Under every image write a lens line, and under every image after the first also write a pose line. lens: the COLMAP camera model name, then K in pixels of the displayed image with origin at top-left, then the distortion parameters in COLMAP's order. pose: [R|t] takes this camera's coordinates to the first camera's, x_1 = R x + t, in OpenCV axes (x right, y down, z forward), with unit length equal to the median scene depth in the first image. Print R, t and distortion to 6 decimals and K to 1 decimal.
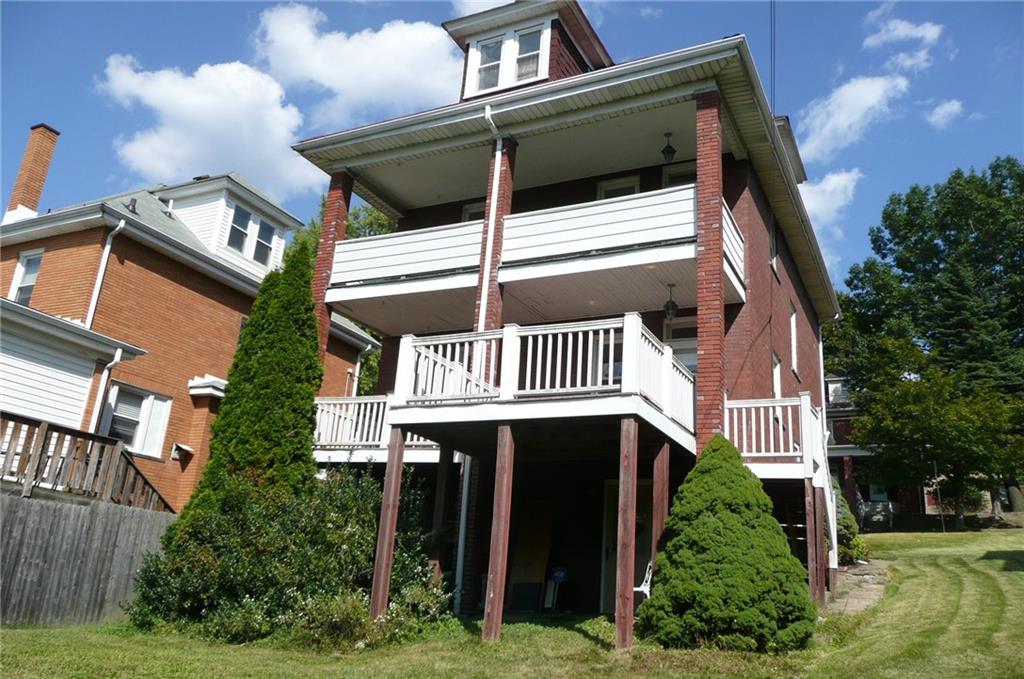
lens RADIAL K [[835.6, 0, 495.1], [0, 835.6, 320.1], [0, 0, 1]] dist [-0.016155, 0.026522]
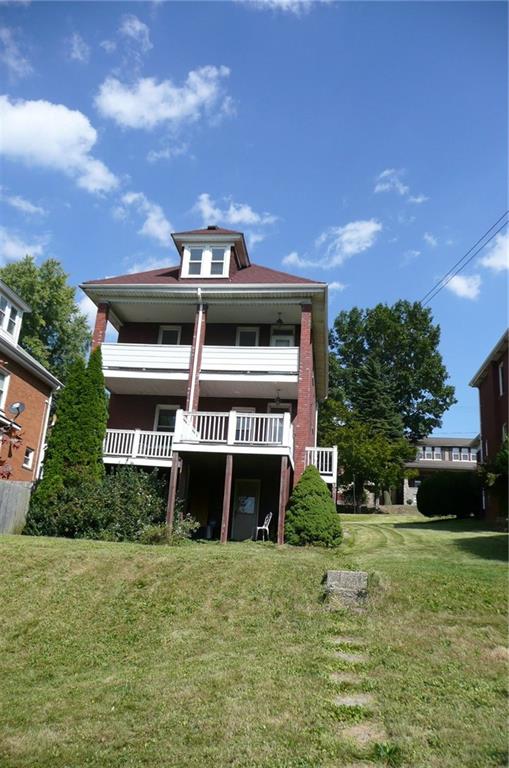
lens RADIAL K [[626.7, 0, 254.2], [0, 626.7, 383.6], [0, 0, 1]] dist [-0.016155, 0.026522]
pose [[0.935464, 0.099860, 0.339021, -0.369503], [-0.114743, 0.993103, 0.024090, -0.084021], [-0.334277, -0.061436, 0.940470, -0.452060]]
